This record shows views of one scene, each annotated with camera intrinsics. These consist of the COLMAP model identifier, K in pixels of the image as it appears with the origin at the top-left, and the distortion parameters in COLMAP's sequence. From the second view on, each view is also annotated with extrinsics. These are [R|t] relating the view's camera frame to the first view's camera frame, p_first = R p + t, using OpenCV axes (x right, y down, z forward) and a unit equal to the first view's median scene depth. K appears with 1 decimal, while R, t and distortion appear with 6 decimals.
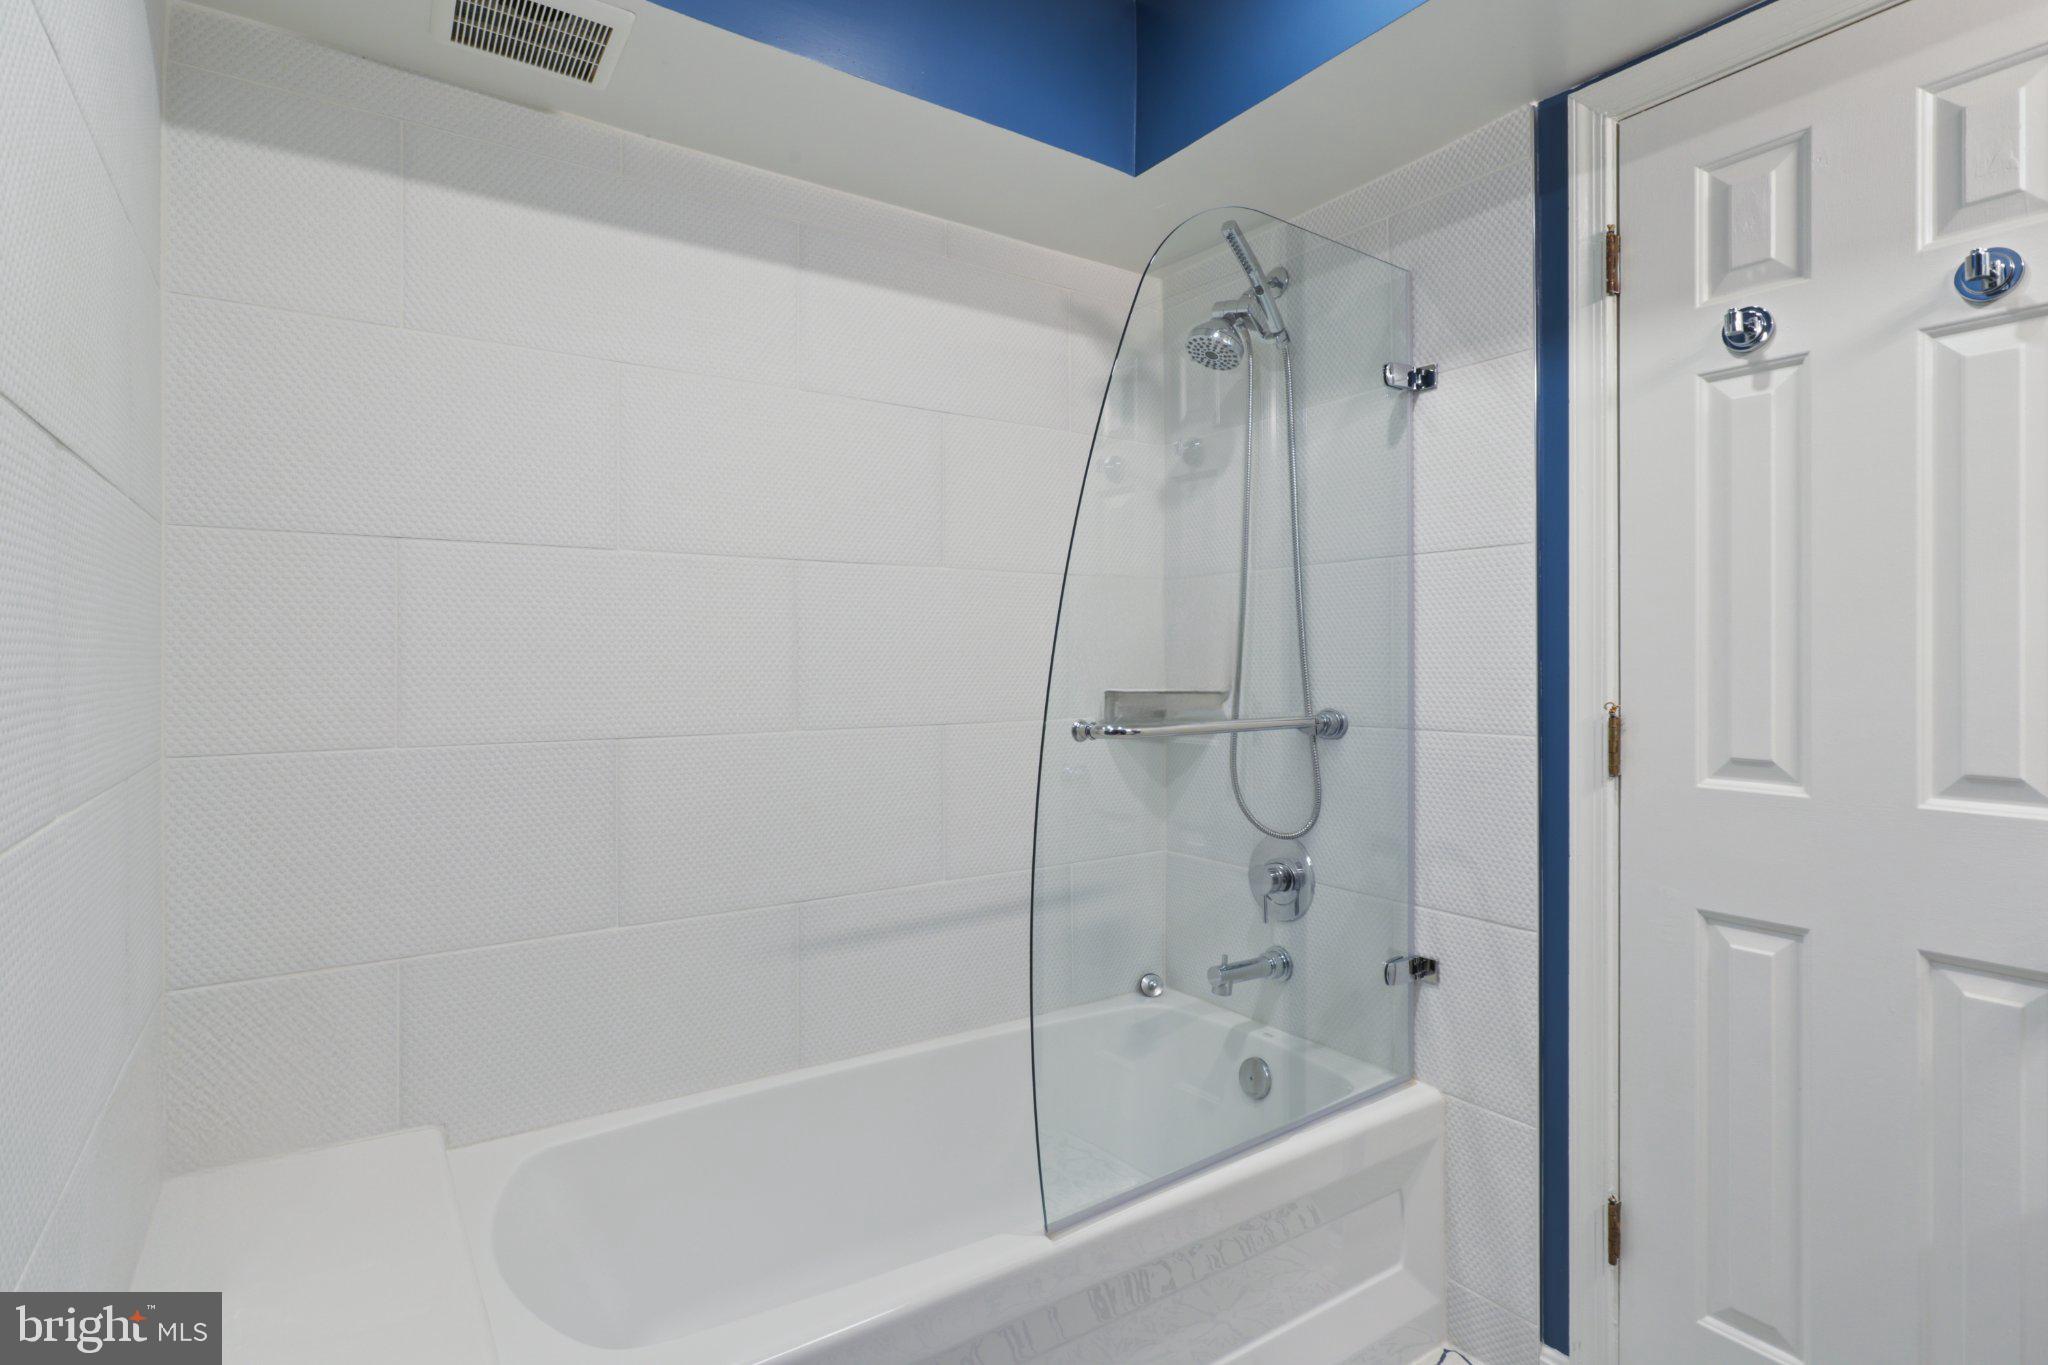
lens RADIAL K [[1031.6, 0, 1029.7], [0, 1031.6, 667.5], [0, 0, 1]] dist [-0.020152, 0.013039]
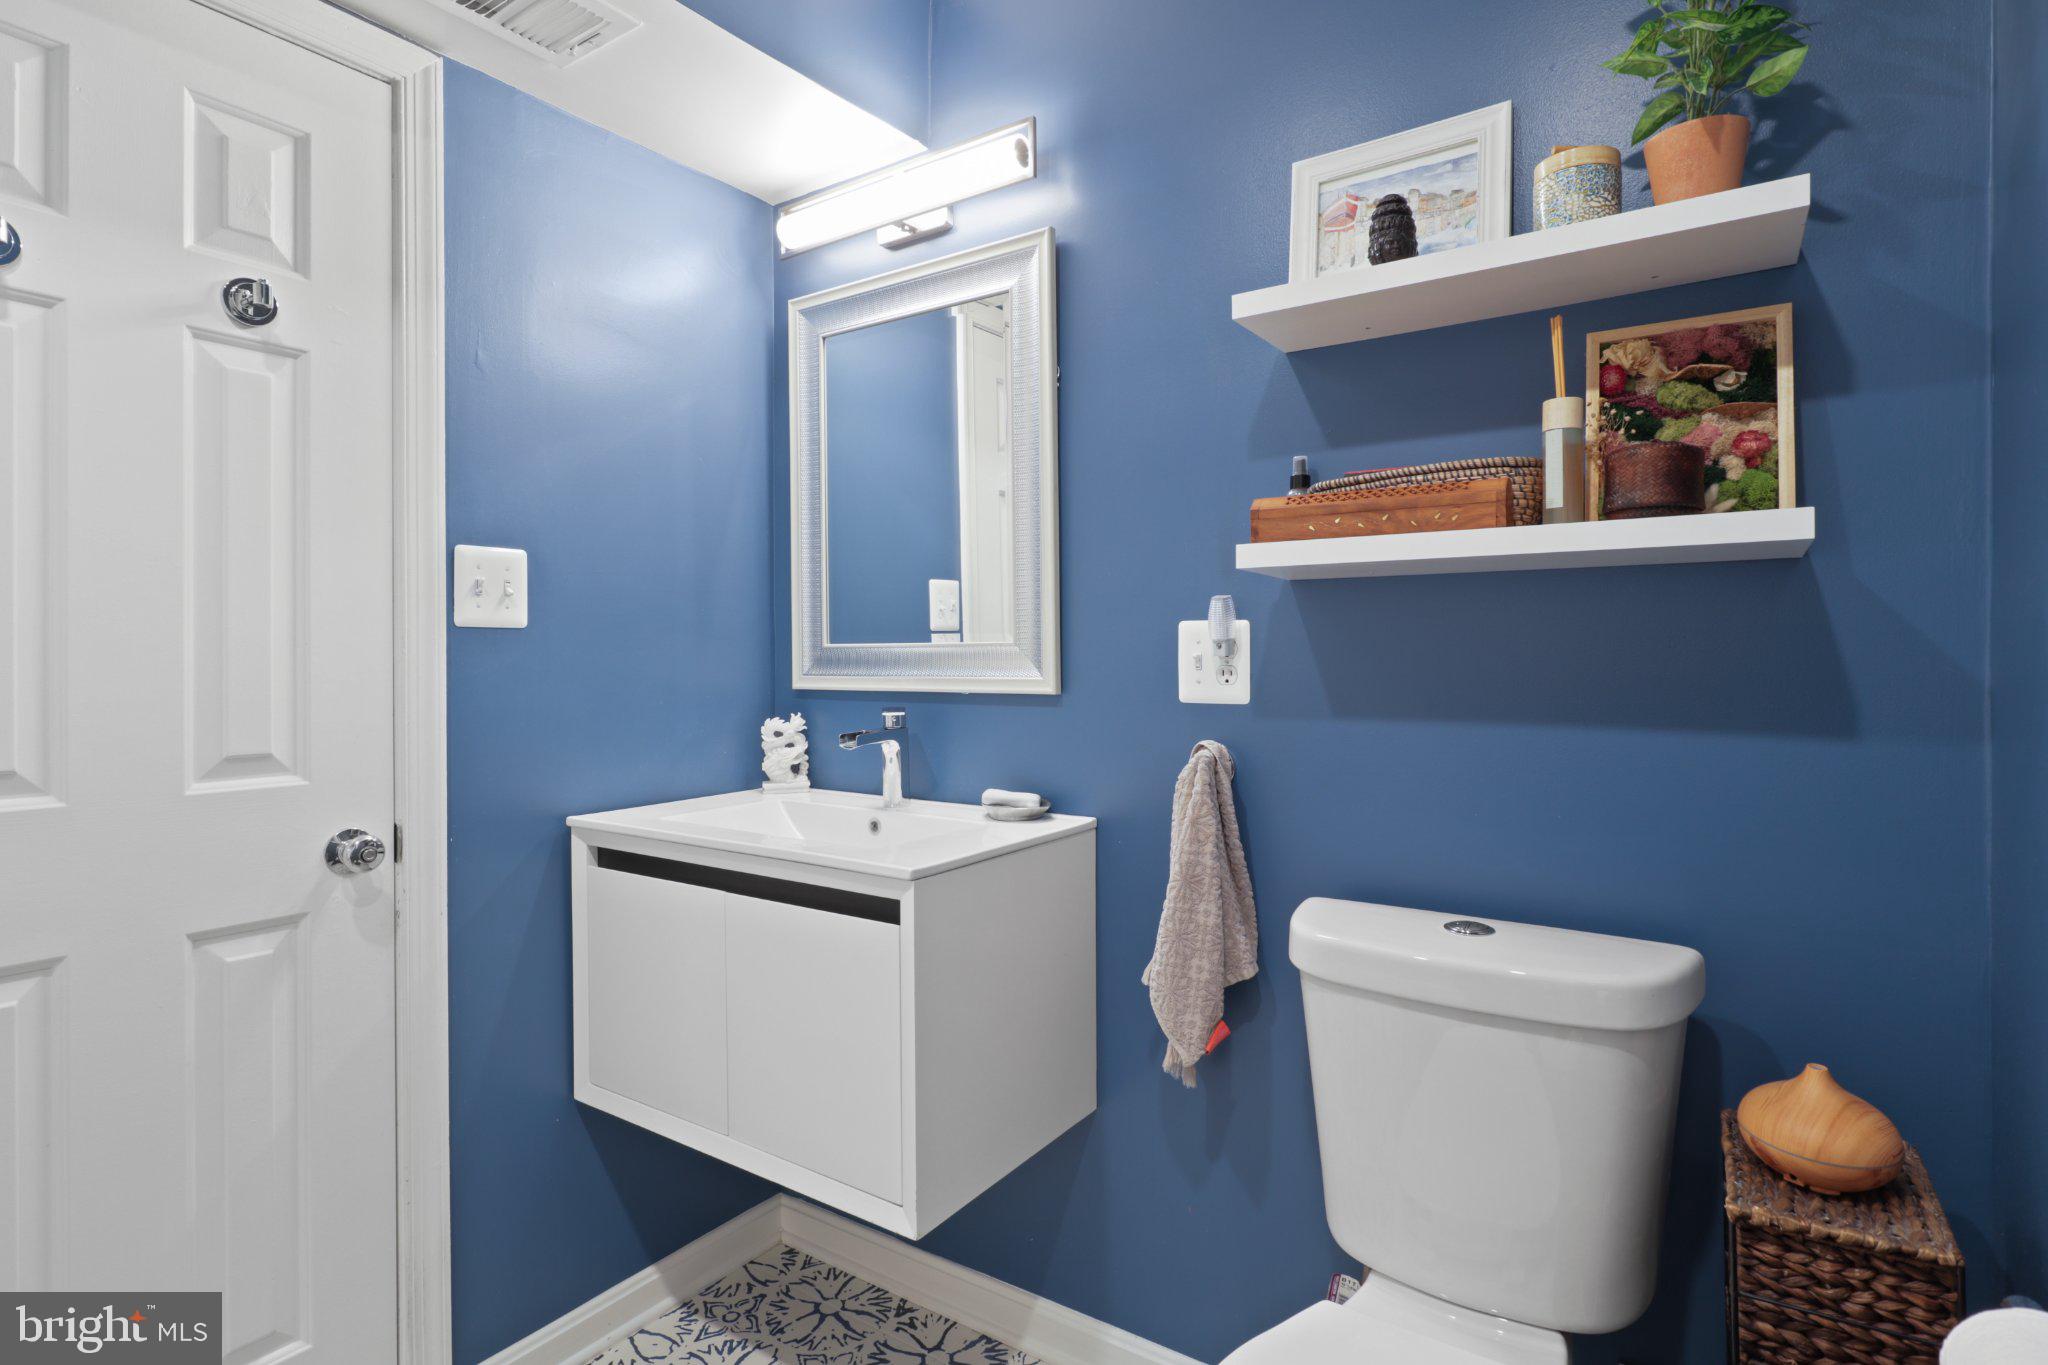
lens RADIAL K [[1031.6, 0, 1060.7], [0, 1031.6, 653.0], [0, 0, 1]] dist [-0.020152, 0.013039]
pose [[-0.374136, -0.005457, 0.927358, -0.414709], [0.005571, 0.999951, 0.008132, -0.007608], [-0.927357, 0.008209, -0.374088, 0.594040]]
